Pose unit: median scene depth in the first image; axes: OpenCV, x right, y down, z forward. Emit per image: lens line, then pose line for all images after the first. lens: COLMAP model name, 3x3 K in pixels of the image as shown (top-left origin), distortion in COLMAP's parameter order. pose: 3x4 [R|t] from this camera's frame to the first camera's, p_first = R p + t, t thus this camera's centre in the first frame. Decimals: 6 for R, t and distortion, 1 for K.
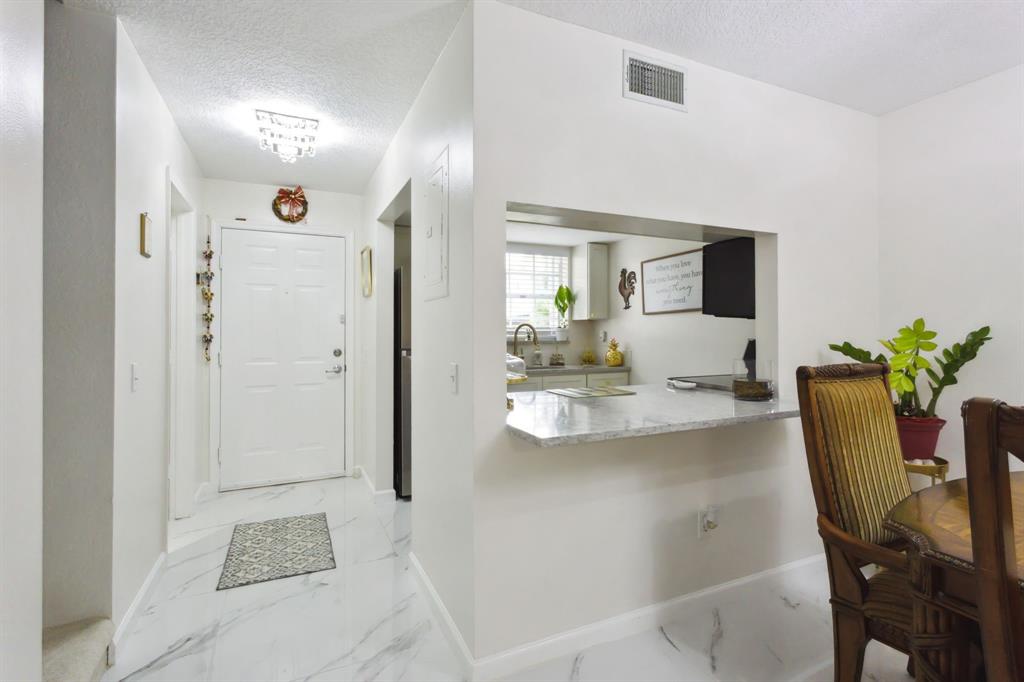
lens RADIAL K [[480.0, 0, 518.1], [0, 480.0, 328.3], [0, 0, 1]] dist [0.001401, 0.000204]
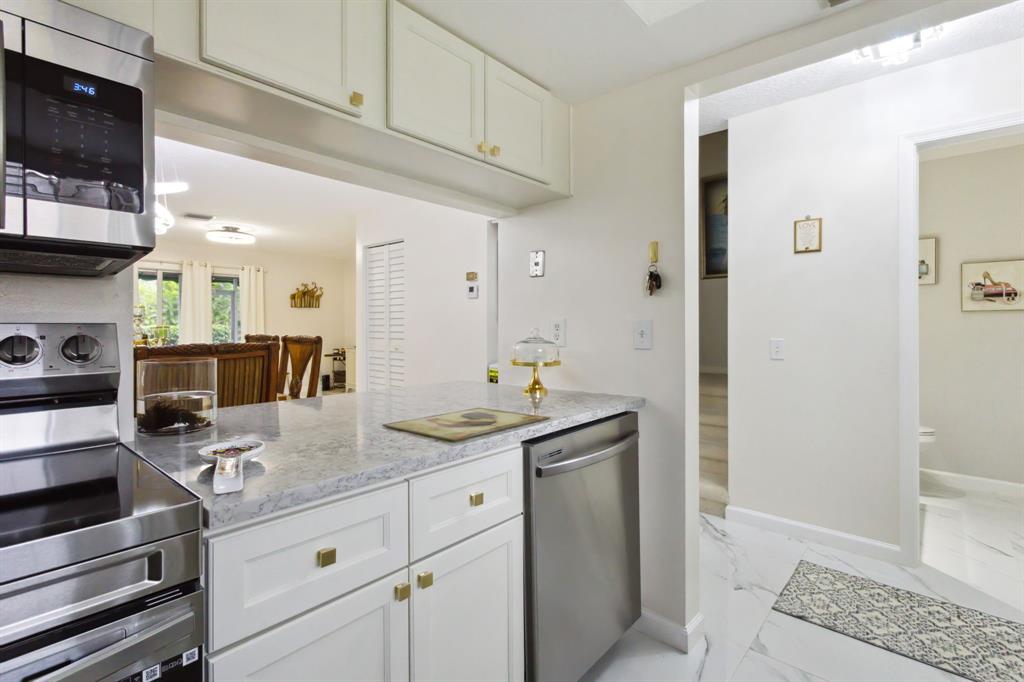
lens RADIAL K [[480.0, 0, 518.1], [0, 480.0, 328.3], [0, 0, 1]] dist [0.001401, 0.000204]
pose [[-0.916020, 0.006029, -0.401086, 0.174550], [0.006457, 0.999979, 0.000285, 0.016290], [0.401080, -0.002329, -0.916040, 0.843025]]
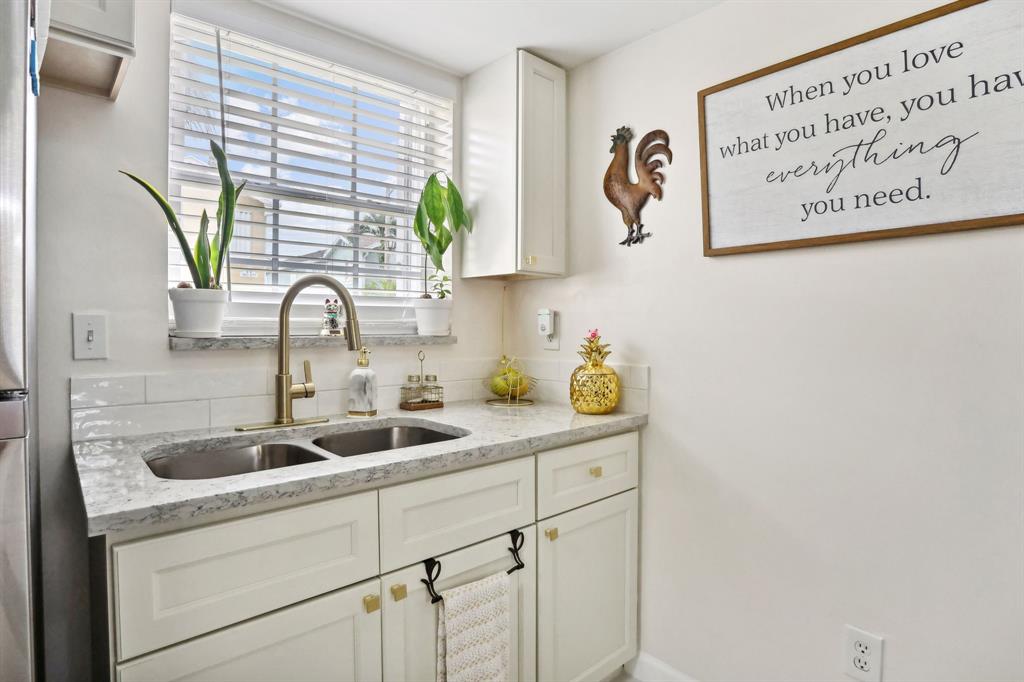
lens RADIAL K [[527.4, 0, 498.5], [0, 527.4, 326.2], [0, 0, 1]] dist [-0.078548, 0.032471]
pose [[0.959457, 0.006474, 0.281782, 0.031082], [-0.011425, 0.999808, 0.015930, 0.013608], [-0.281625, -0.018503, 0.959346, 0.678498]]
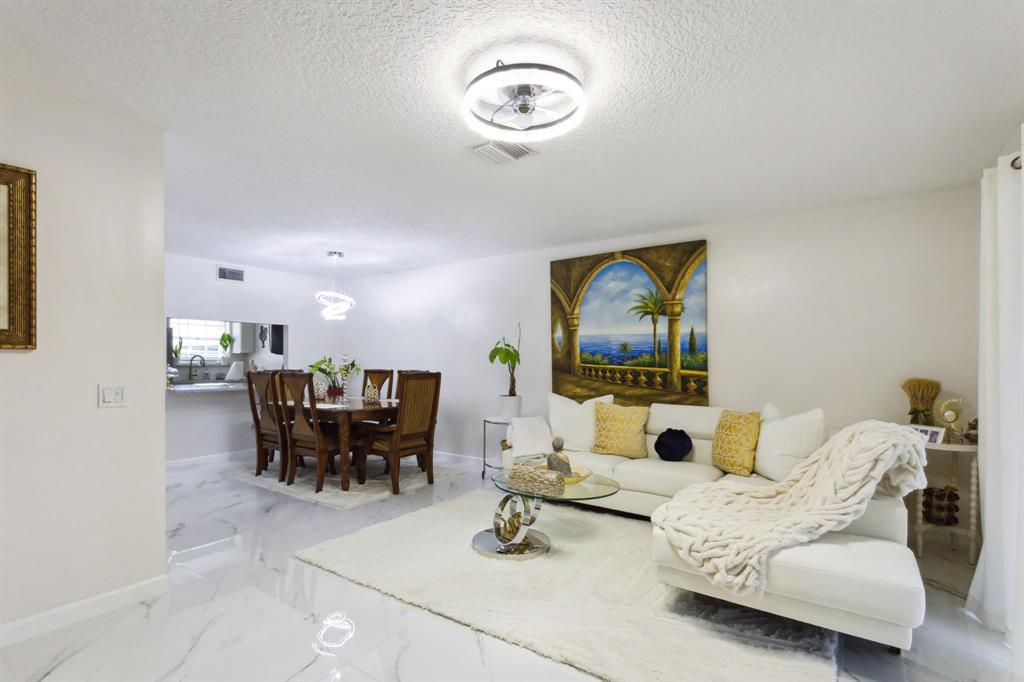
lens RADIAL K [[478.6, 0, 495.8], [0, 478.6, 362.0], [0, 0, 1]] dist [0.000808, 0.000112]
pose [[0.882017, 0.004610, 0.471195, 0.151671], [-0.008852, 0.999938, 0.006786, -0.006450], [-0.471135, -0.010156, 0.882003, -1.039021]]
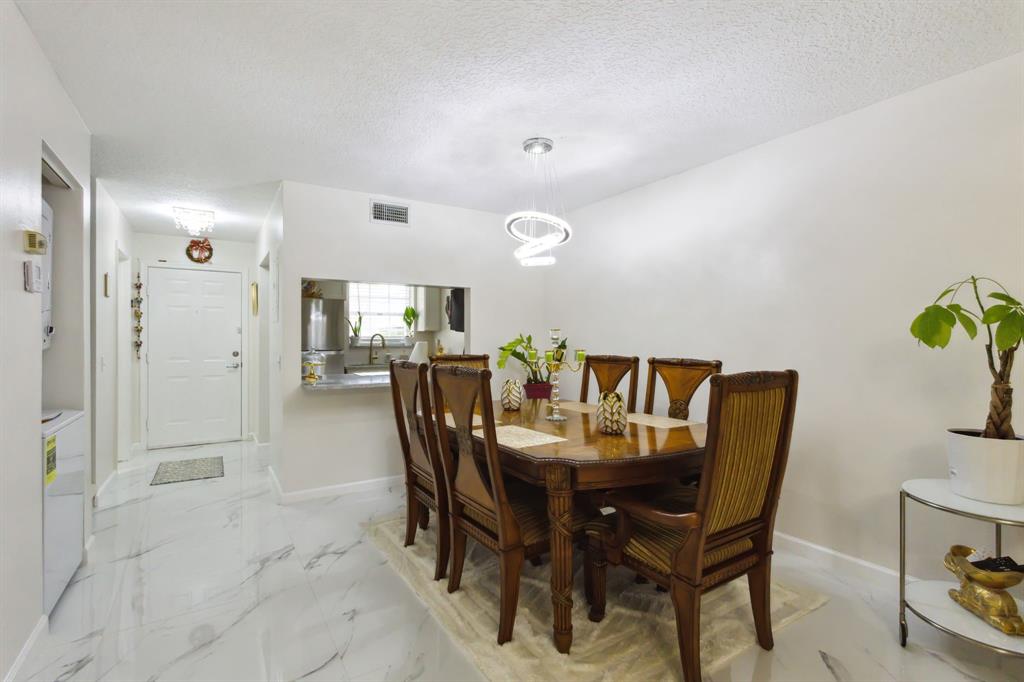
lens RADIAL K [[471.7, 0, 512.0], [0, 471.7, 341.0], [0, 0, 1]] dist [-0.003911, -0.000284]
pose [[0.992923, 0.001875, 0.118749, 0.247808], [-0.003149, 0.999940, 0.010536, -0.004430], [-0.118722, -0.010835, 0.992868, -0.442118]]
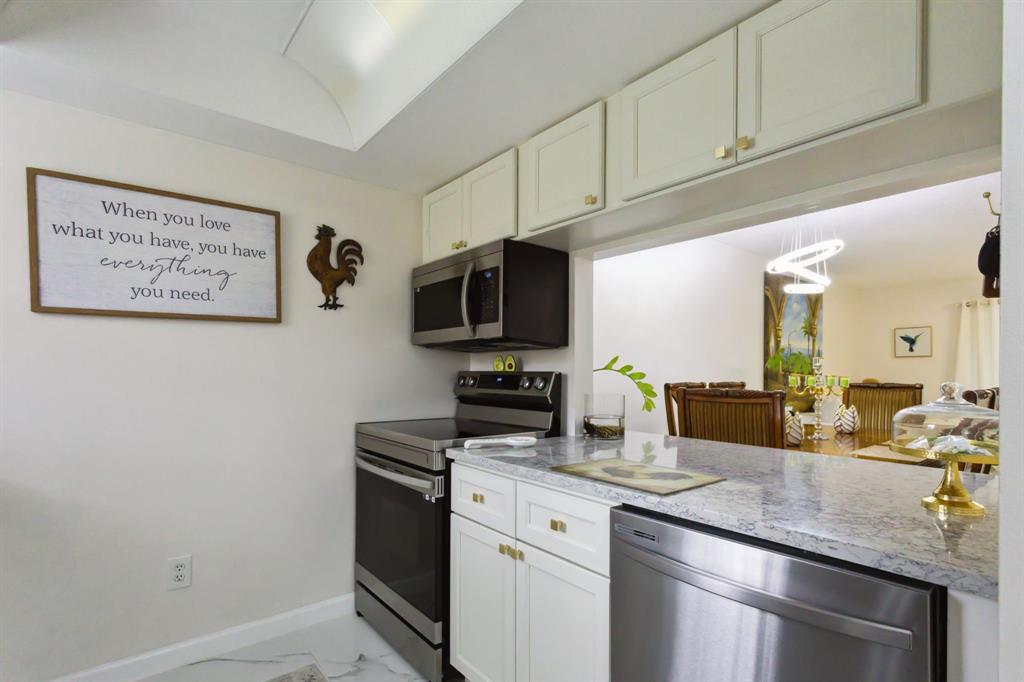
lens RADIAL K [[492.7, 0, 513.9], [0, 492.7, 376.0], [0, 0, 1]] dist [0.001460, 0.000381]
pose [[-0.236926, -0.008408, 0.971491, -0.193219], [-0.012870, 0.999902, 0.005515, 0.014429], [-0.971442, -0.011196, -0.237011, 0.698123]]
